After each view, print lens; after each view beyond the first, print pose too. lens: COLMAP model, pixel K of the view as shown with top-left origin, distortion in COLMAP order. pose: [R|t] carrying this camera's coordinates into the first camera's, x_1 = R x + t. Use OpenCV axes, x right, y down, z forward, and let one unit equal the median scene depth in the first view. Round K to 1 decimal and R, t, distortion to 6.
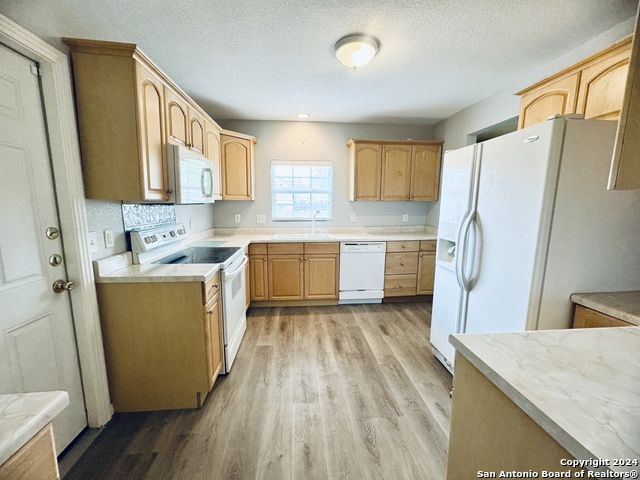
lens RADIAL K [[257.1, 0, 323.2], [0, 257.1, 239.4], [0, 0, 1]] dist [-0.002831, -0.000011]
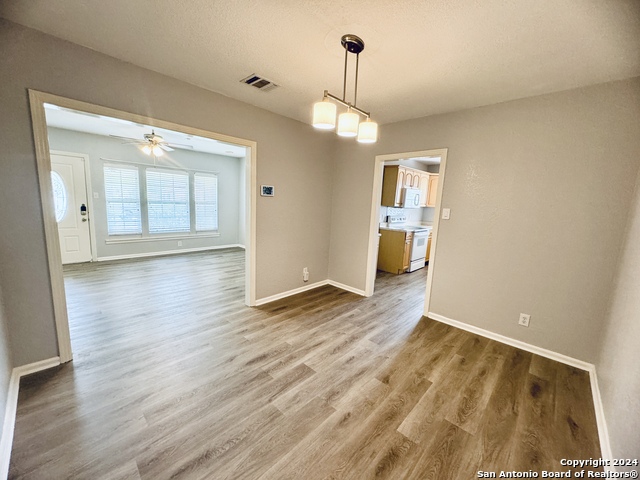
lens RADIAL K [[257.1, 0, 320.7], [0, 257.1, 241.9], [0, 0, 1]] dist [-0.002831, -0.000011]
pose [[0.655660, 0.147416, -0.740526, 1.068372], [-0.151750, 0.986471, 0.062016, 0.211616], [0.739650, 0.071713, 0.669160, -1.675660]]
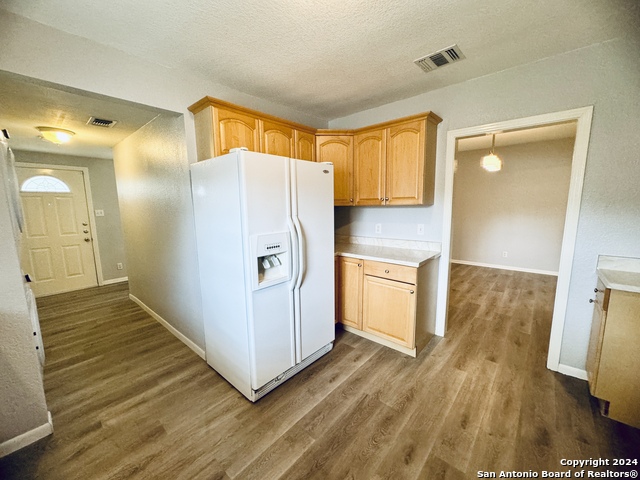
lens RADIAL K [[257.1, 0, 320.7], [0, 257.1, 241.0], [0, 0, 1]] dist [-0.002831, -0.000011]
pose [[-0.683544, -0.096429, 0.723512, -0.295446], [0.117076, 0.963916, 0.239079, -0.248986], [-0.720459, 0.248127, -0.647590, 1.563340]]
